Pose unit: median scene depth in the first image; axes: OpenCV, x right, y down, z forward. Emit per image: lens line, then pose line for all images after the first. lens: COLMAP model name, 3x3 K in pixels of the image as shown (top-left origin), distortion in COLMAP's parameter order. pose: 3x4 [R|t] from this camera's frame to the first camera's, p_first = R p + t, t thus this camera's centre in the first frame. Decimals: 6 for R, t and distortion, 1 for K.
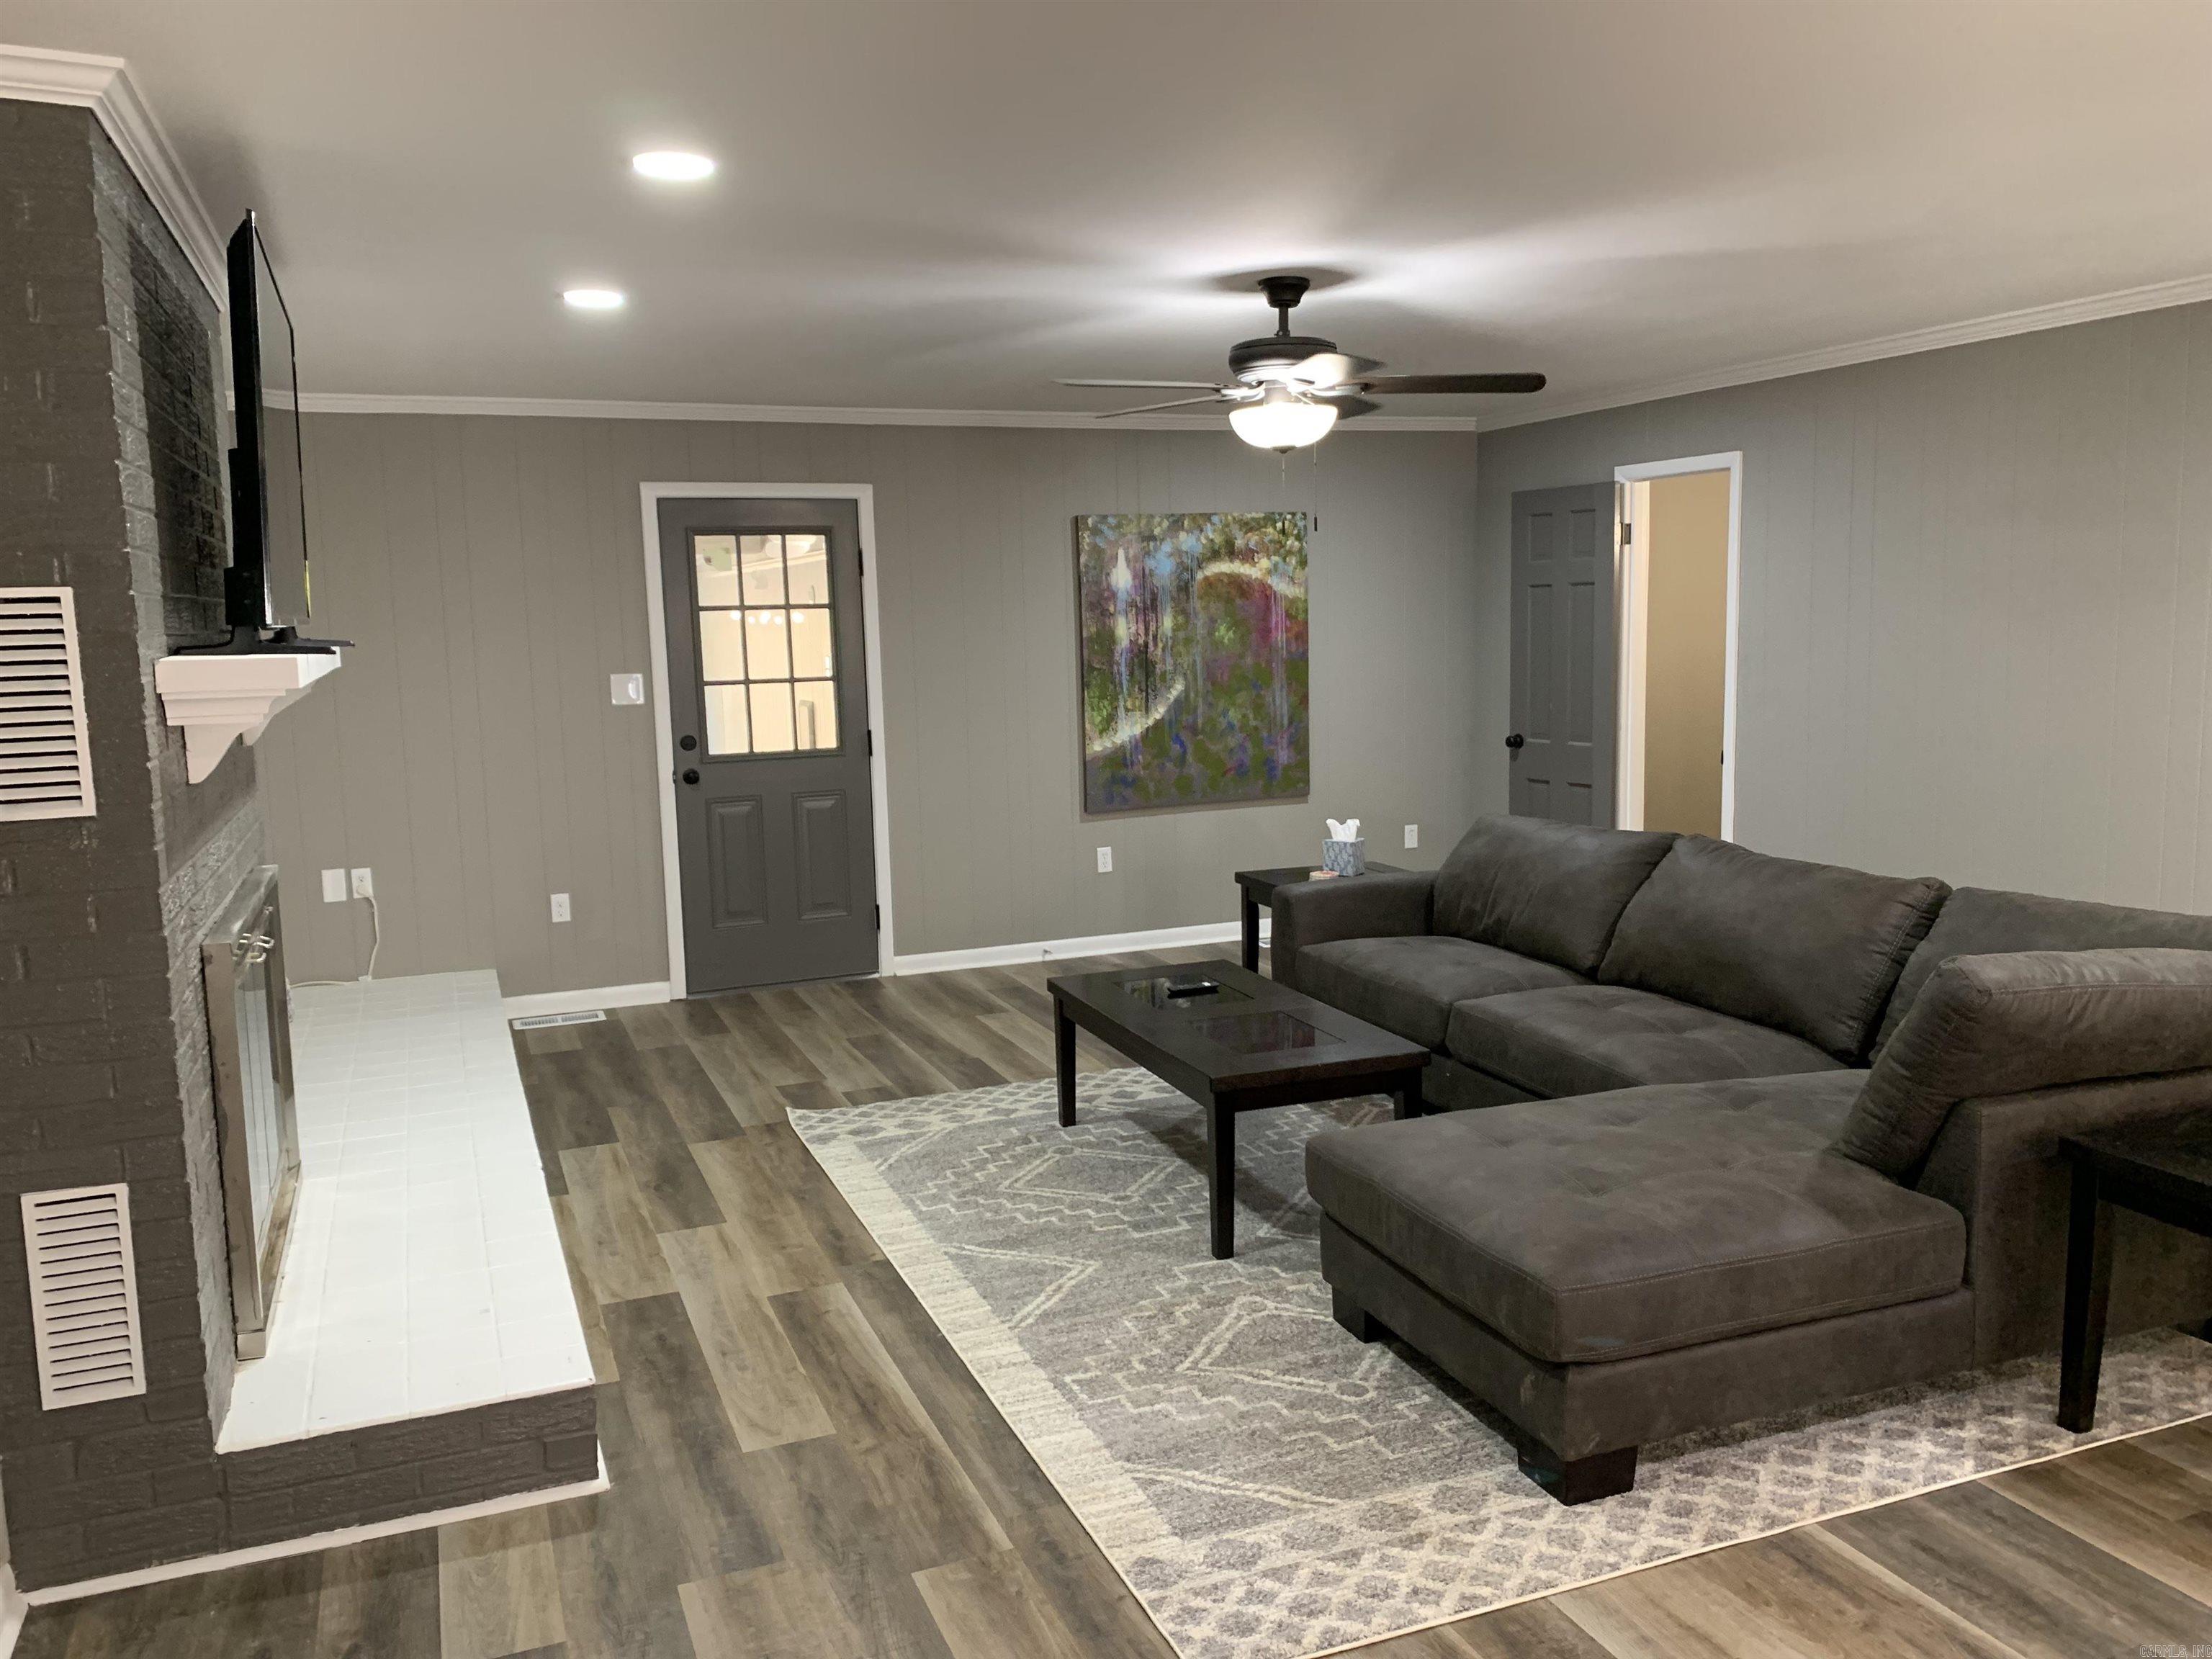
lens RADIAL K [[1665.9, 0, 1106.0], [0, 1665.9, 829.5], [0, 0, 1]] dist [0.077702, -0.110181]
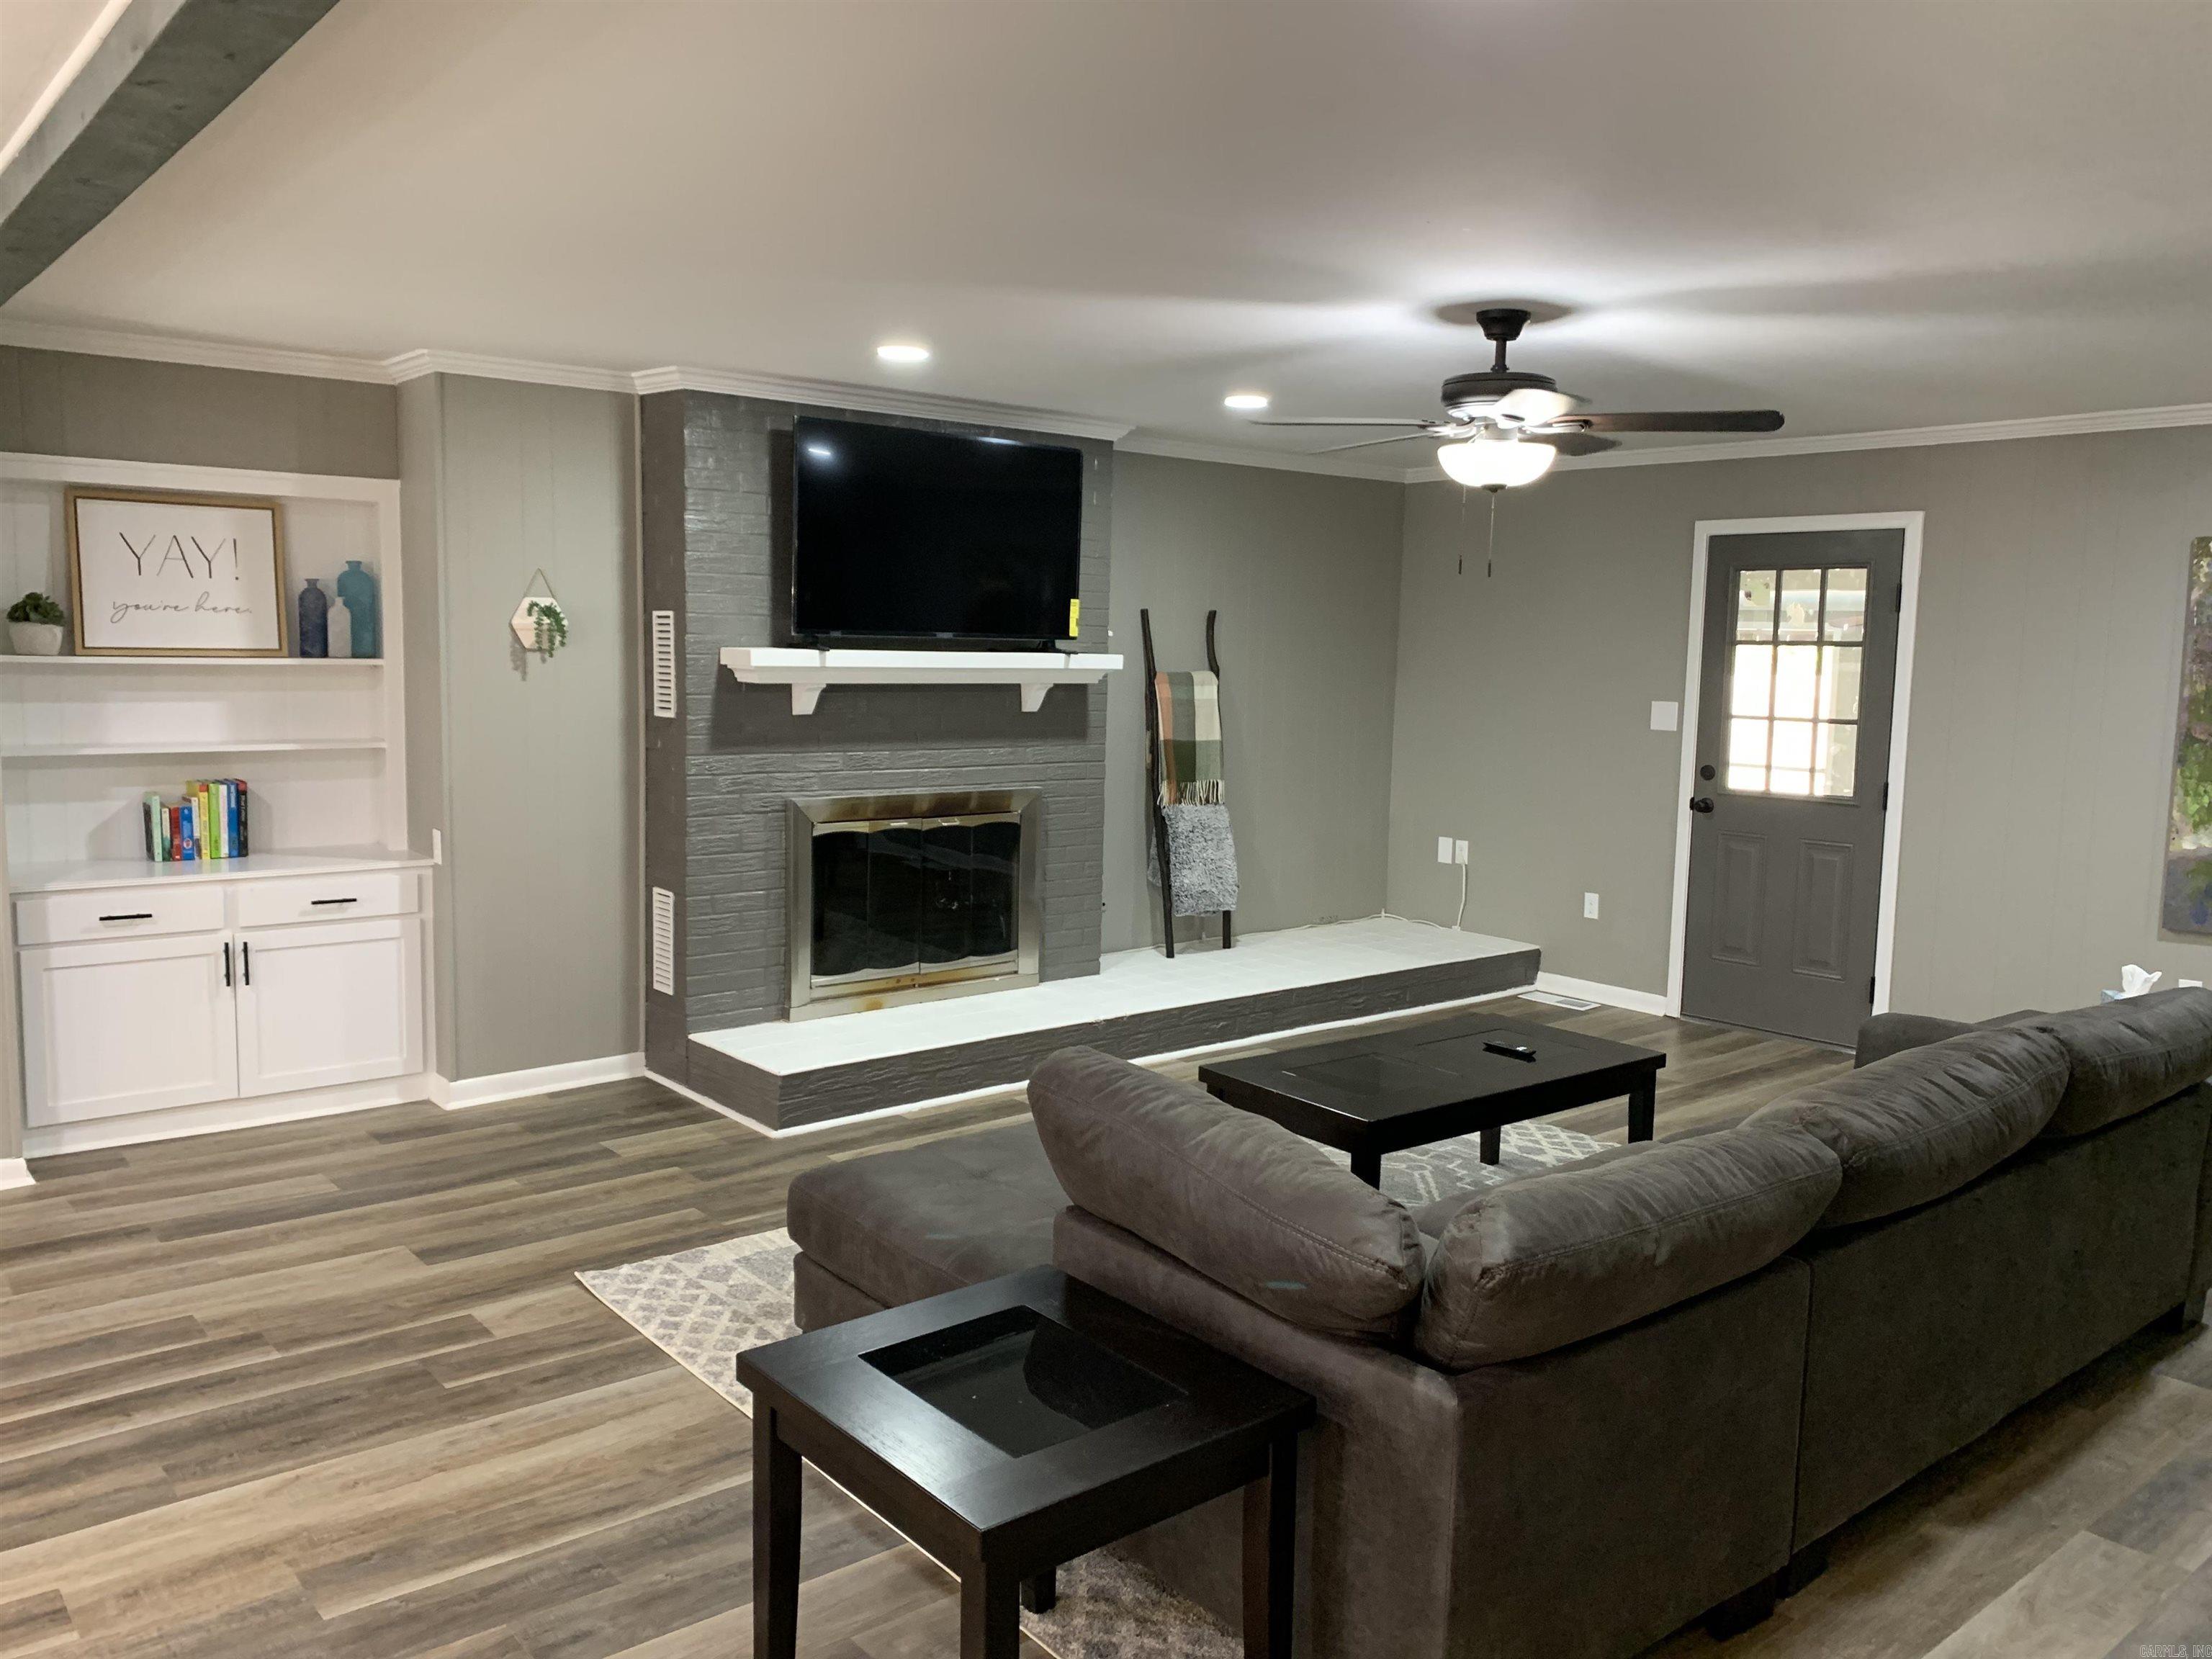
lens RADIAL K [[1706.9, 0, 1106.0], [0, 1706.9, 829.5], [0, 0, 1]] dist [0.007444, 0.004505]
pose [[0.305714, 0.137702, -0.942113, 0.668094], [-0.151762, 0.983883, 0.094561, -0.064416], [0.939951, 0.114069, 0.321685, 0.342722]]
